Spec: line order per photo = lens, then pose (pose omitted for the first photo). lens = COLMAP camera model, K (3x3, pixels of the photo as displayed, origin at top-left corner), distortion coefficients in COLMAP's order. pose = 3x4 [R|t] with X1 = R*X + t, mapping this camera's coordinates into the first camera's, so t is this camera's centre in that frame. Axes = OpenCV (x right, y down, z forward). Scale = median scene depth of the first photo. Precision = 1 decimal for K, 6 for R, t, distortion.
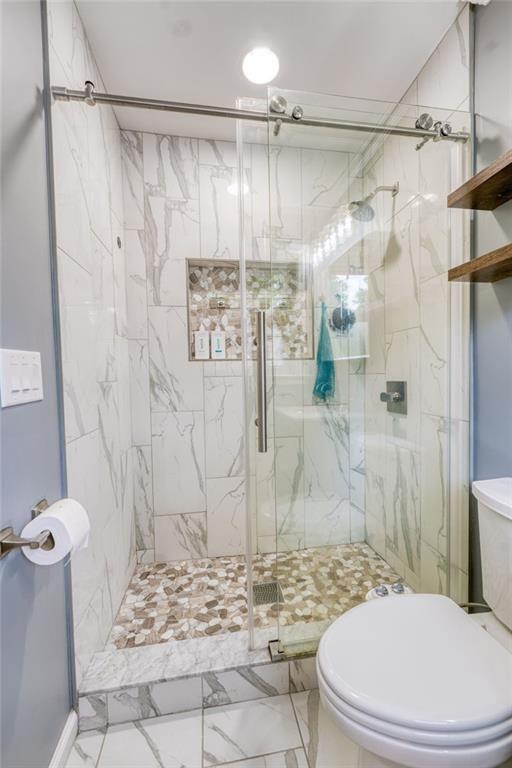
lens RADIAL K [[316.3, 0, 256.0], [0, 316.3, 384.0], [0, 0, 1]] dist [0.000808, 0.000561]
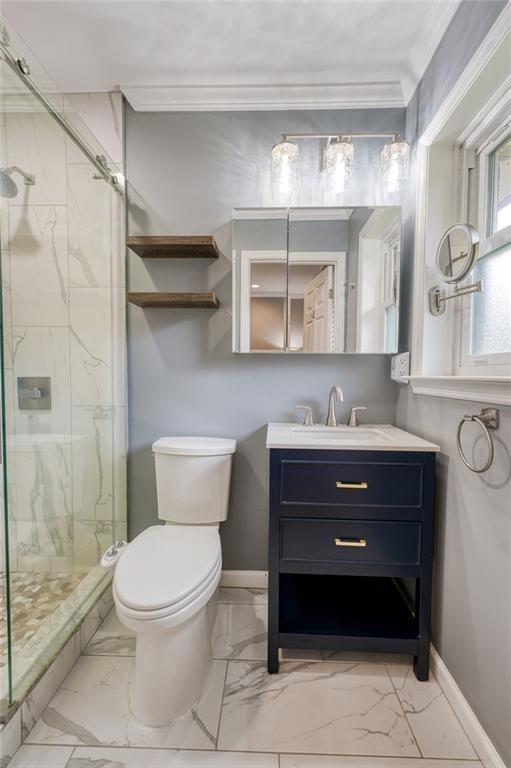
lens RADIAL K [[316.3, 0, 255.5], [0, 316.3, 384.0], [0, 0, 1]] dist [0.000808, 0.000561]
pose [[0.203424, -0.006092, 0.979072, -0.416800], [0.014758, 0.999886, 0.003155, 0.021840], [-0.978980, 0.013807, 0.203490, 0.149150]]
